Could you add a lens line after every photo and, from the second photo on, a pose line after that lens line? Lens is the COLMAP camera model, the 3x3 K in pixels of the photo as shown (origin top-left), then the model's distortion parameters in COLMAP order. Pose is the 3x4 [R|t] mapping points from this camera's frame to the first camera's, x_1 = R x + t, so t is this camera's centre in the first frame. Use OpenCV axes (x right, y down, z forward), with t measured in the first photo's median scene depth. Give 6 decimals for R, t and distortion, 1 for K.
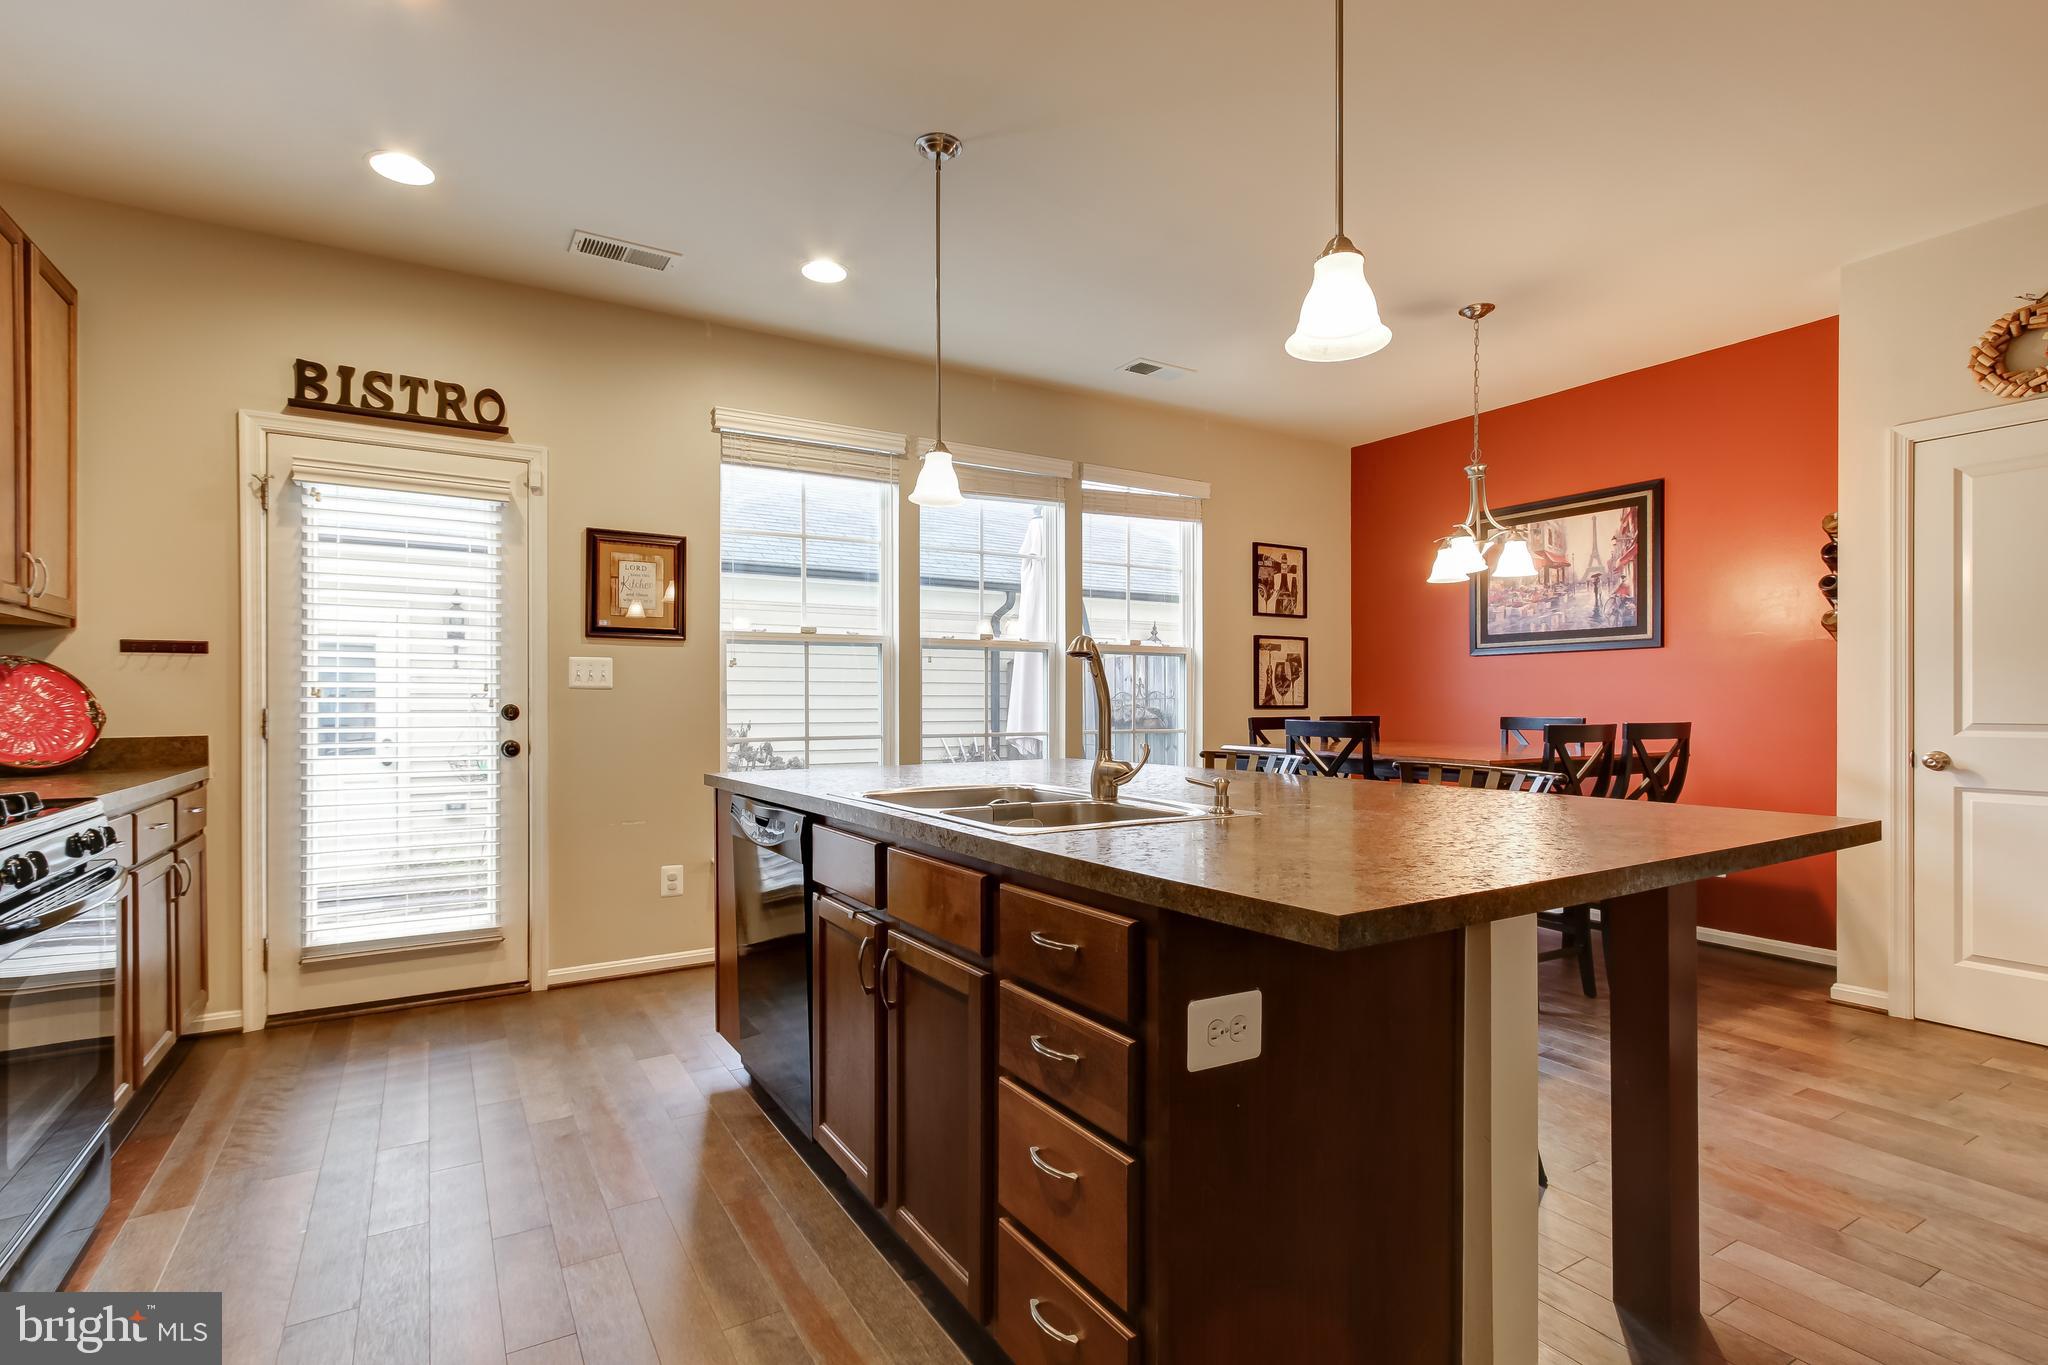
lens RADIAL K [[977.6, 0, 1020.9], [0, 977.6, 704.1], [0, 0, 1]] dist [0.001824, 0.000340]
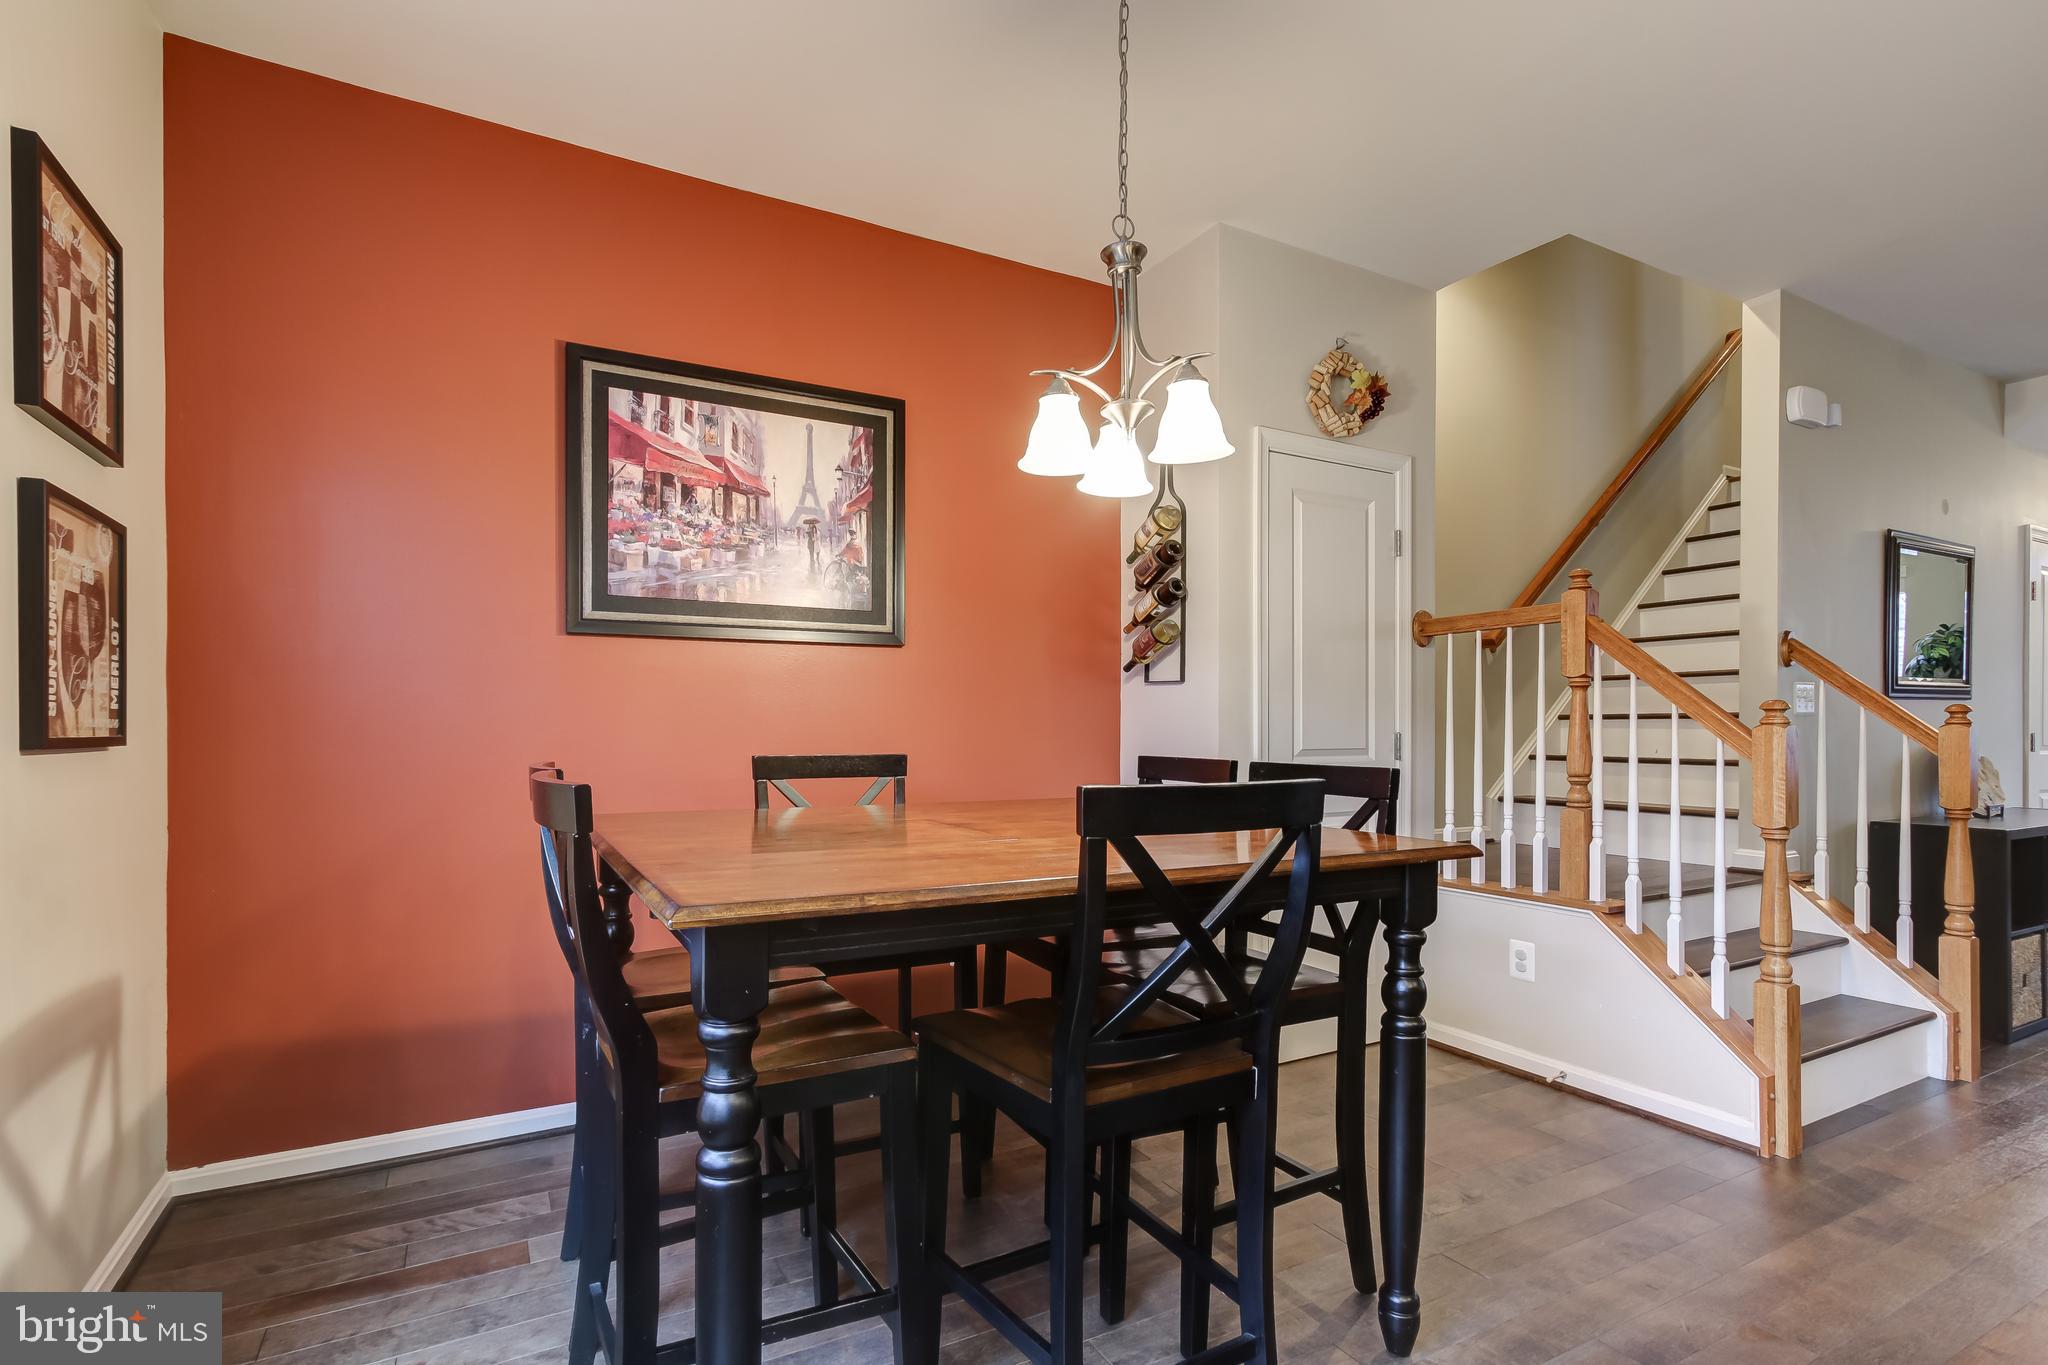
lens RADIAL K [[971.2, 0, 1019.4], [0, 971.2, 720.0], [0, 0, 1]] dist [-0.000165, 0.002451]
pose [[0.045521, 0.005194, 0.998950, -0.019224], [0.001655, 0.999985, -0.005275, -0.003642], [-0.998962, 0.001893, 0.045512, 0.974430]]
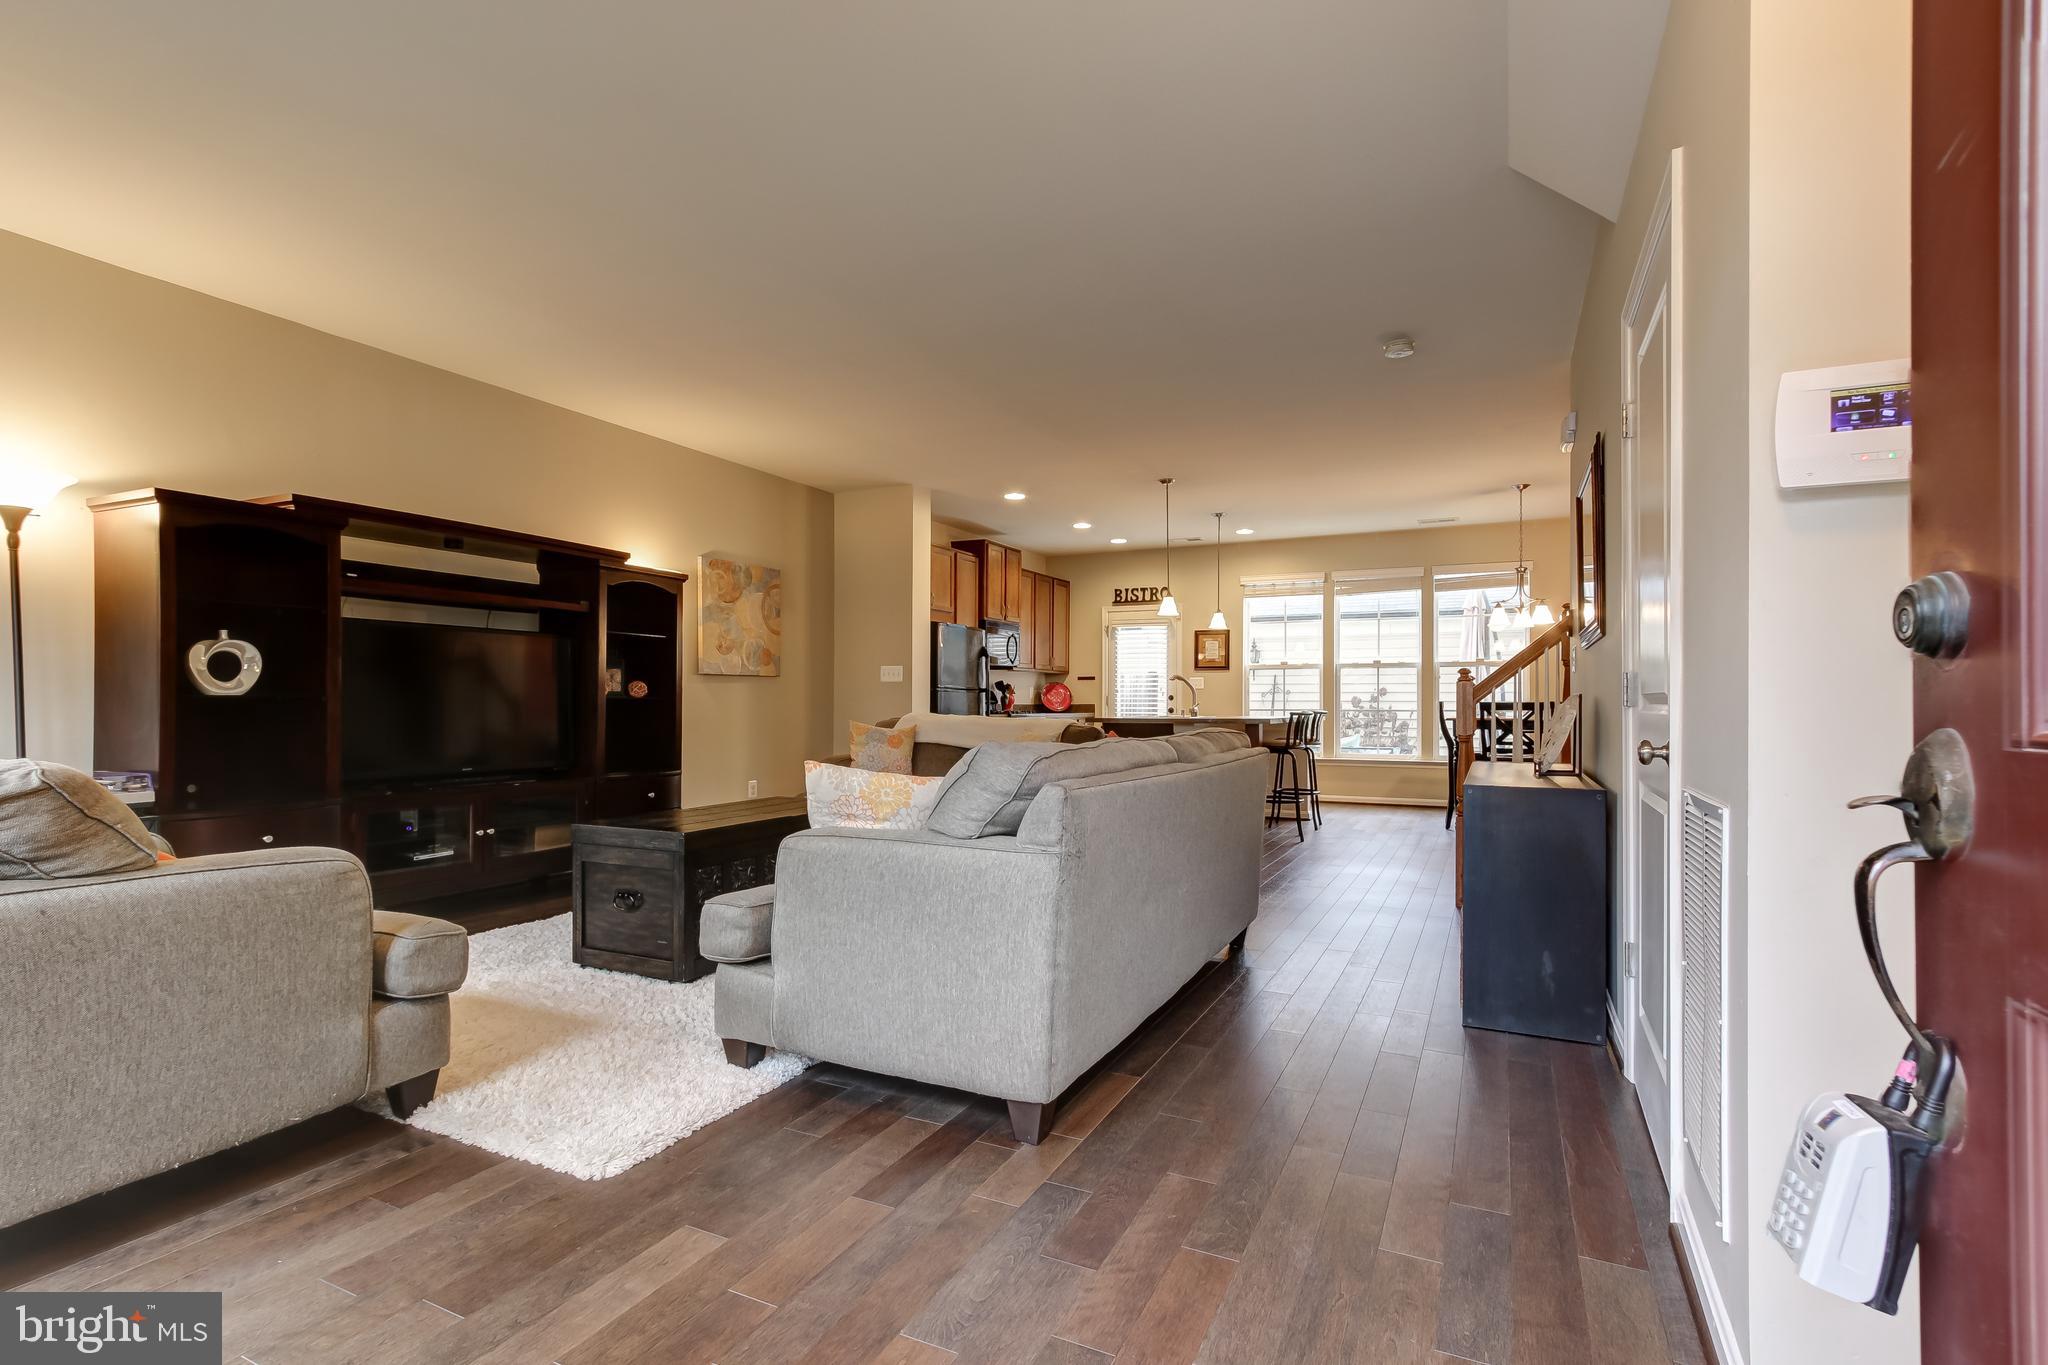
lens RADIAL K [[965.8, 0, 1021.1], [0, 965.8, 702.0], [0, 0, 1]] dist [0.003122, 0.001151]
pose [[0.532965, 0.000376, -0.846137, 1.457805], [-0.005414, 0.999981, -0.002966, 0.028253], [0.846120, 0.006162, 0.532957, -0.784033]]
